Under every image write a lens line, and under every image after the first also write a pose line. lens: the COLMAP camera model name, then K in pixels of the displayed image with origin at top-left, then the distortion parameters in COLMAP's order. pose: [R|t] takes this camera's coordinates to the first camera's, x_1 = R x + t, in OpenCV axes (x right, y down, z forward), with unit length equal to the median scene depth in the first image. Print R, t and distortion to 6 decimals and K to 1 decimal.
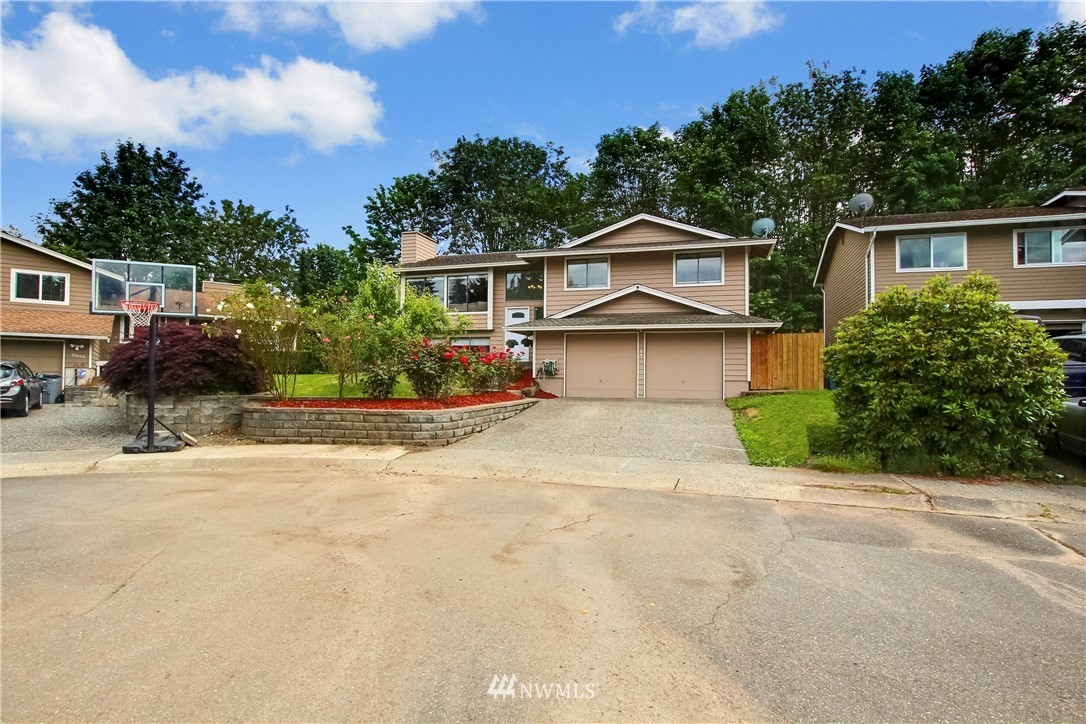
lens RADIAL K [[544.9, 0, 542.6], [0, 544.9, 359.8], [0, 0, 1]] dist [-0.030273, 0.000643]
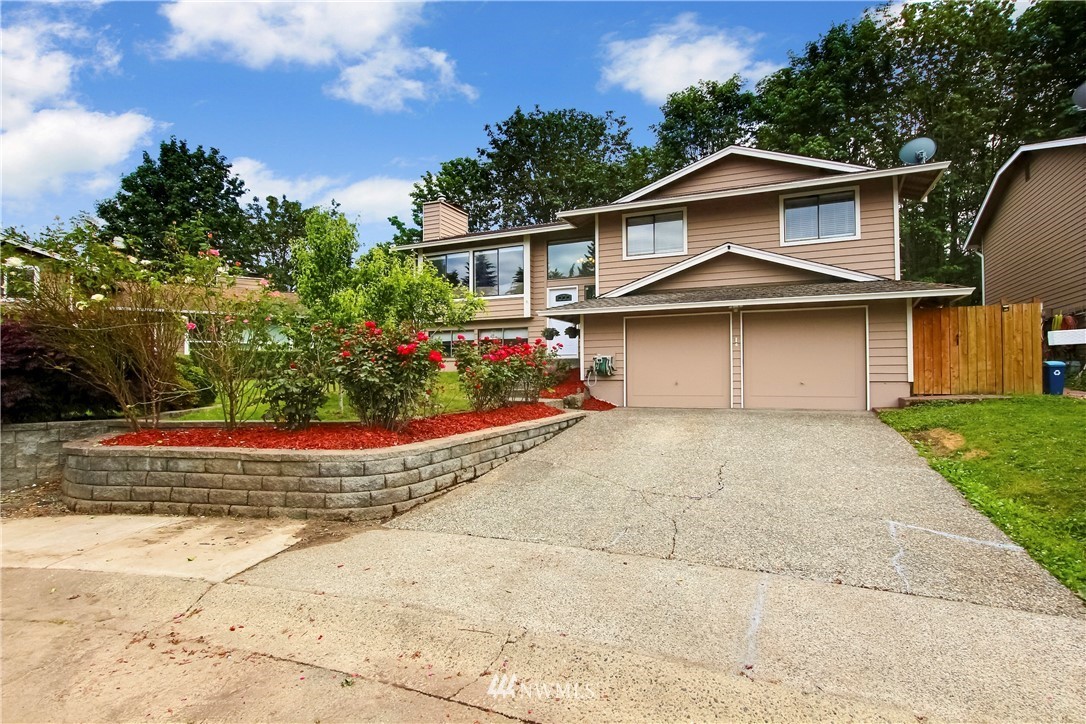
lens RADIAL K [[544.9, 0, 548.8], [0, 544.9, 367.7], [0, 0, 1]] dist [-0.030273, 0.000643]
pose [[0.993413, -0.017536, -0.113237, 0.022645], [0.019747, 0.999635, 0.018435, 0.002034], [0.112873, -0.020550, 0.993397, 0.281466]]
